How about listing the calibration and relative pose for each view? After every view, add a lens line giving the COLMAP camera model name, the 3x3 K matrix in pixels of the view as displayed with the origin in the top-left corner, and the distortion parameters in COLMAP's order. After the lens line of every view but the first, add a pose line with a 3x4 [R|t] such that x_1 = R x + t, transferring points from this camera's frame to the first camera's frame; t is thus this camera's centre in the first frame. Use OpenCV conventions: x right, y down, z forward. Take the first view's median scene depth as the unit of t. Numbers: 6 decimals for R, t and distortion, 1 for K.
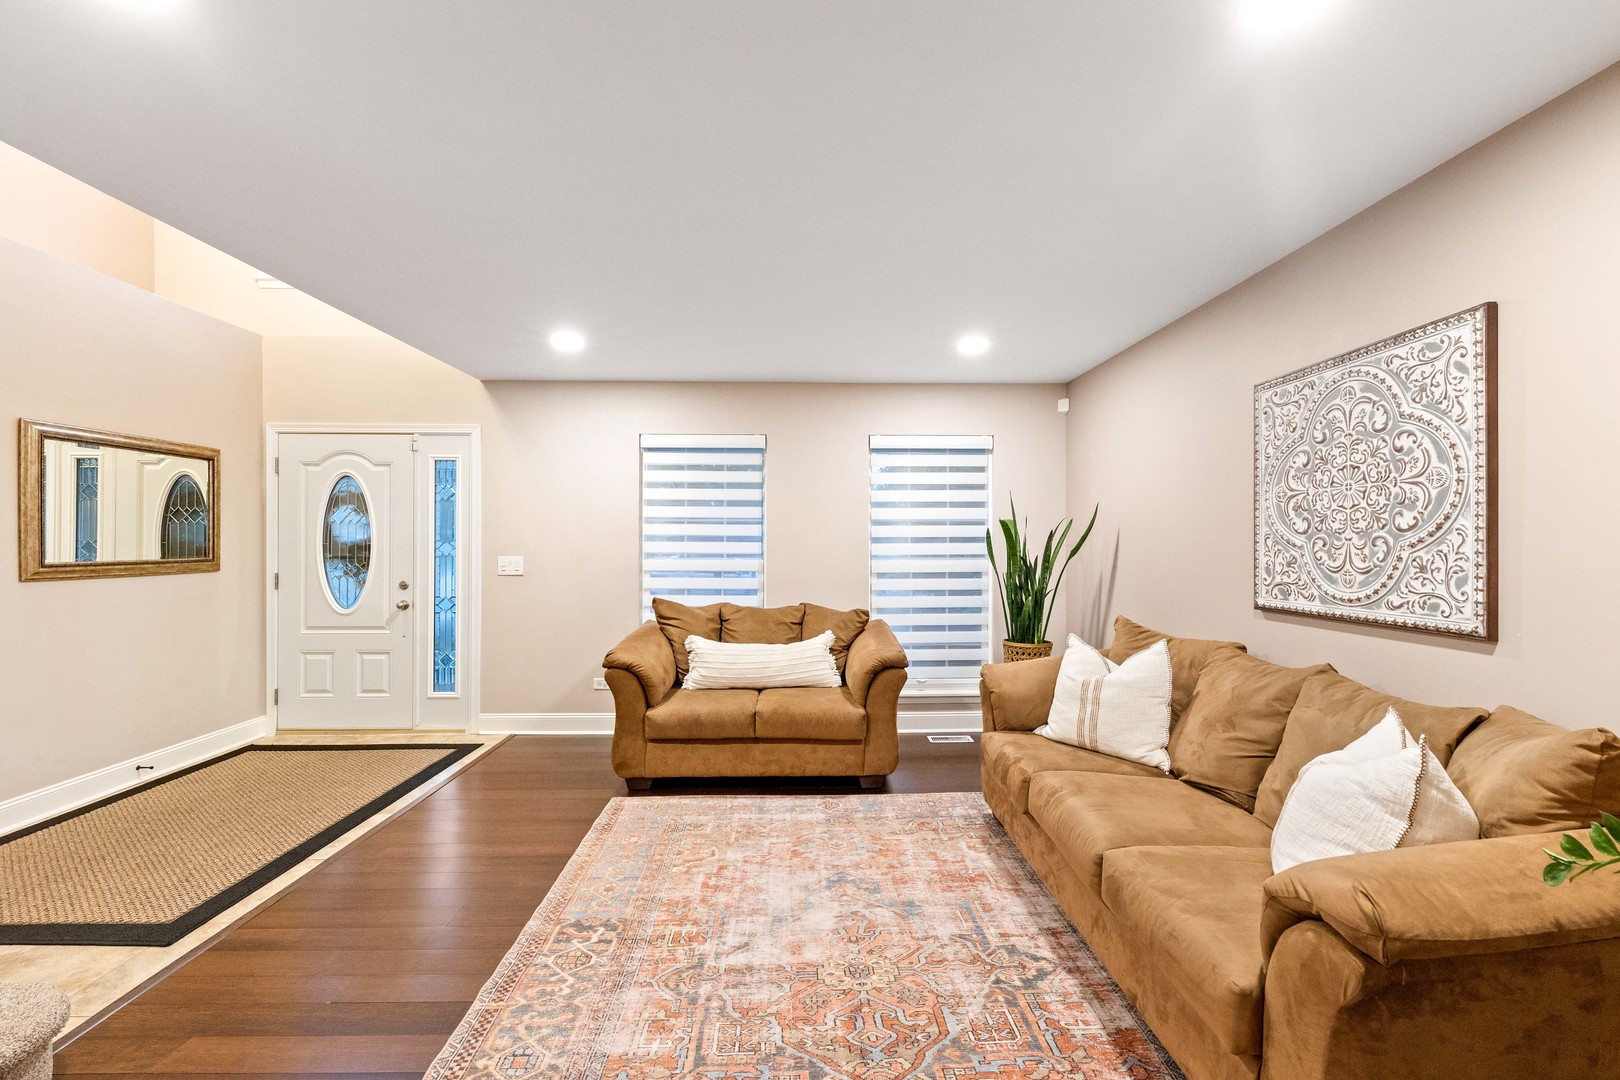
lens RADIAL K [[661.0, 0, 810.0], [0, 661.0, 540.0], [0, 0, 1]] dist [0.005023, -0.003948]
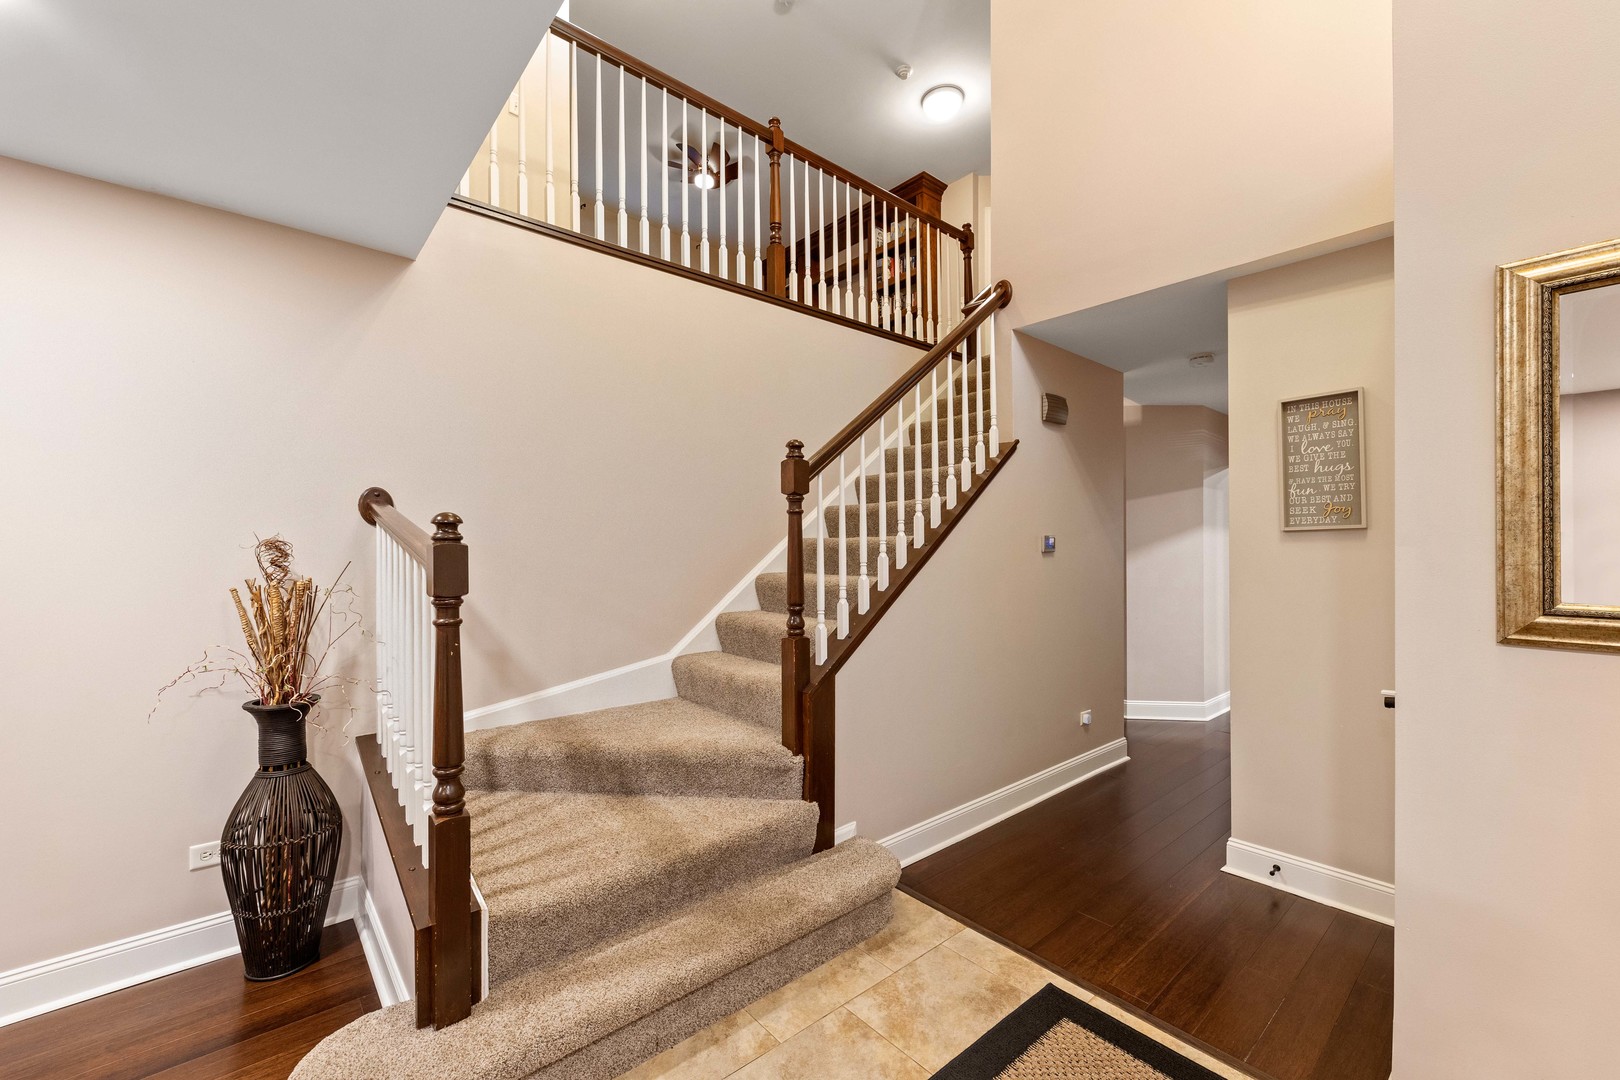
lens RADIAL K [[648.4, 0, 819.9], [0, 648.4, 540.1], [0, 0, 1]] dist [0.002150, 0.000078]
pose [[-0.762280, -0.008366, -0.647193, -0.686297], [-0.000739, 0.999927, -0.012055, 0.000065], [0.647247, -0.008711, -0.762231, 1.233647]]
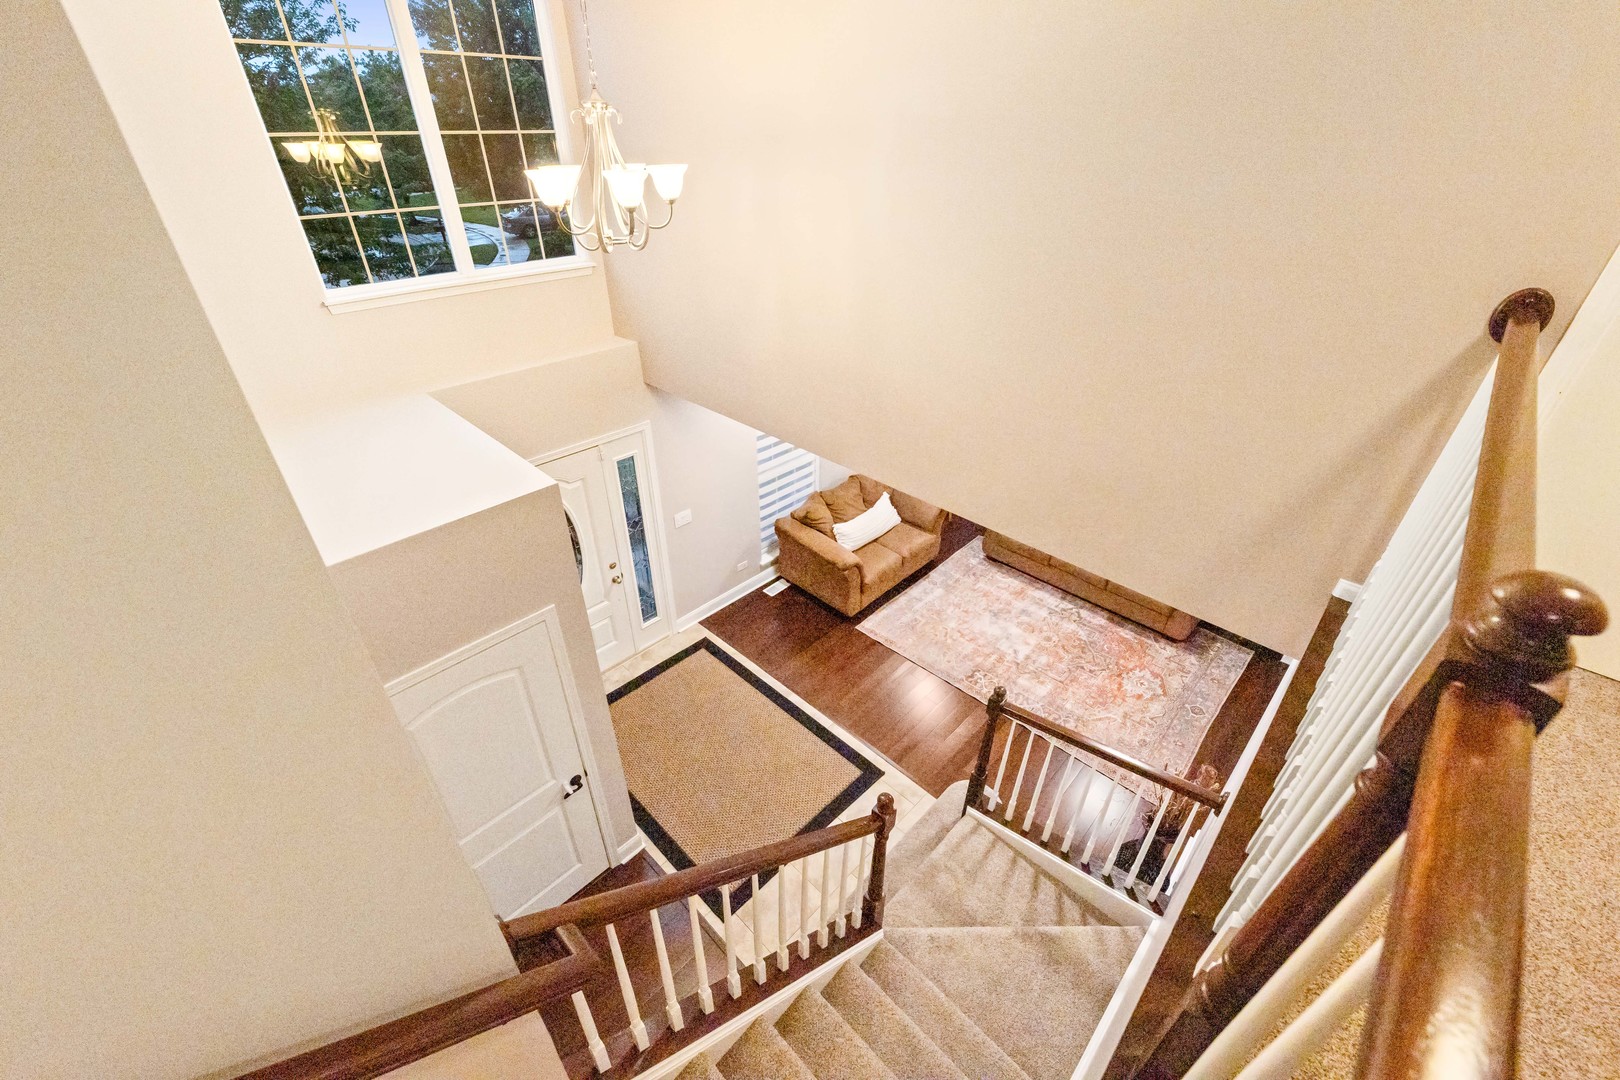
lens RADIAL K [[656.4, 0, 806.5], [0, 656.4, 535.6], [0, 0, 1]] dist [0.003814, -0.003591]
pose [[0.710353, -0.377695, 0.593923, -1.798555], [-0.009084, 0.838836, 0.544309, -1.066482], [-0.703787, -0.392047, 0.592439, 0.139099]]
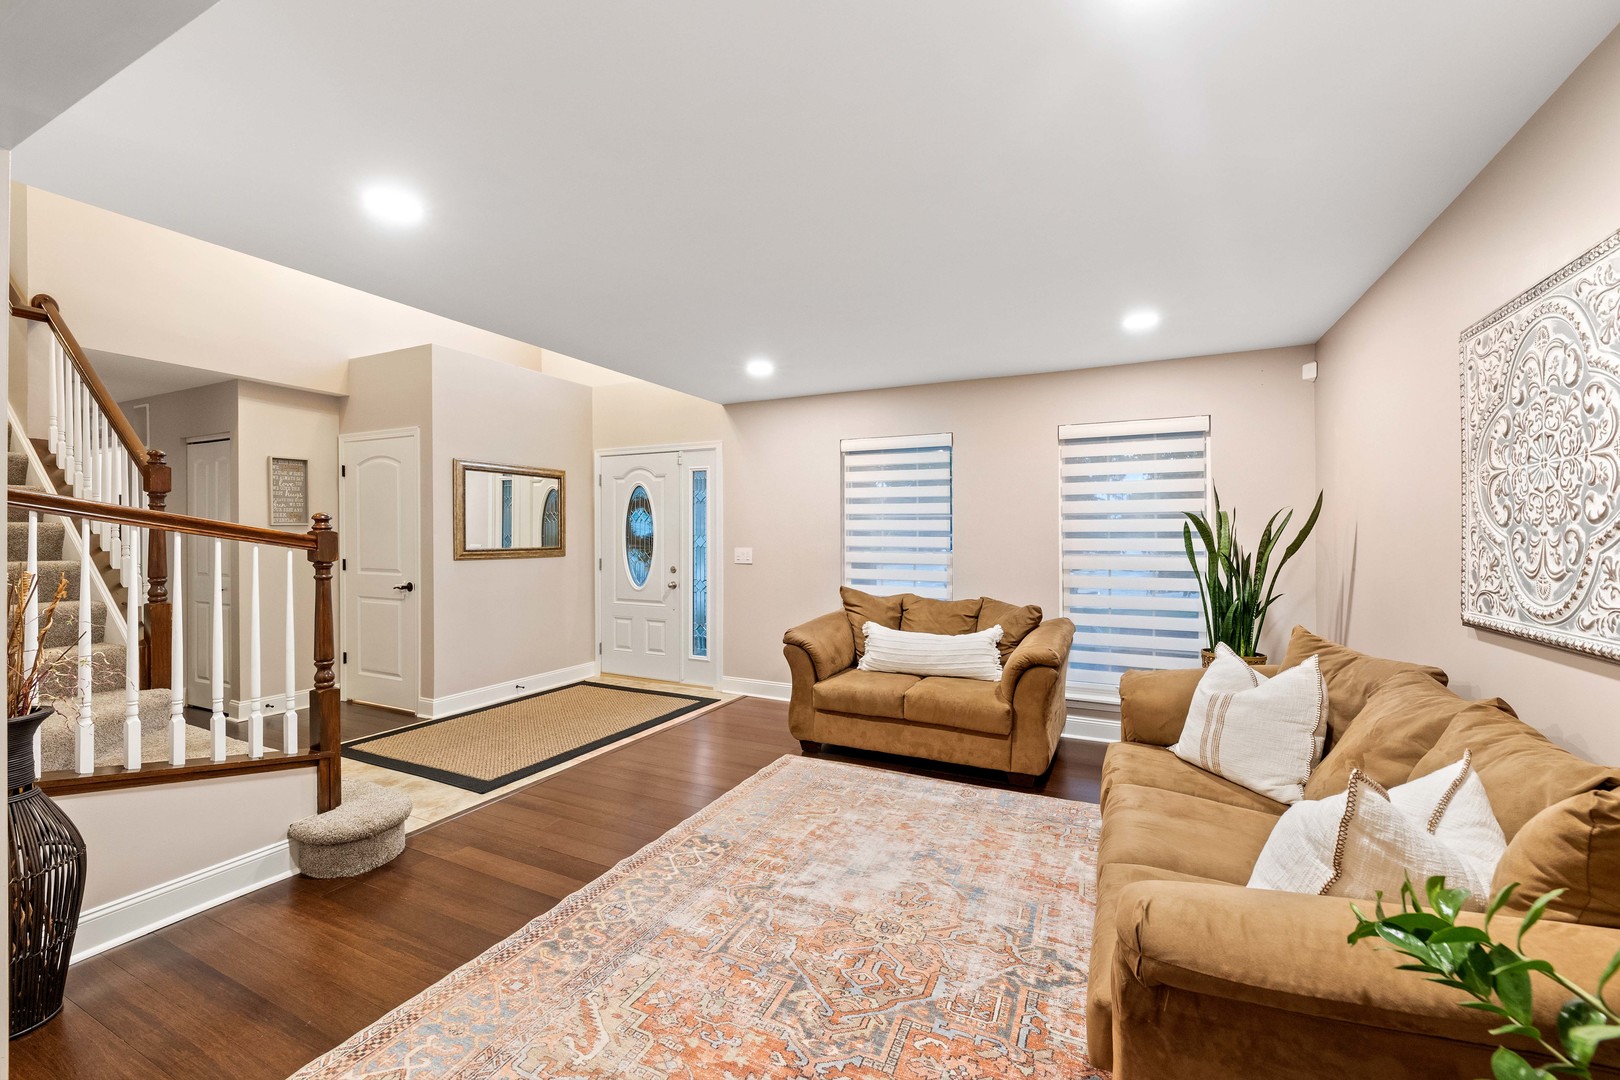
lens RADIAL K [[656.4, 0, 806.5], [0, 656.4, 535.6], [0, 0, 1]] dist [0.003814, -0.003591]
pose [[0.887601, 0.001486, -0.460610, 0.348885], [-0.001150, 0.999999, 0.001009, 0.001011], [0.460611, -0.000366, 0.887602, -0.021587]]
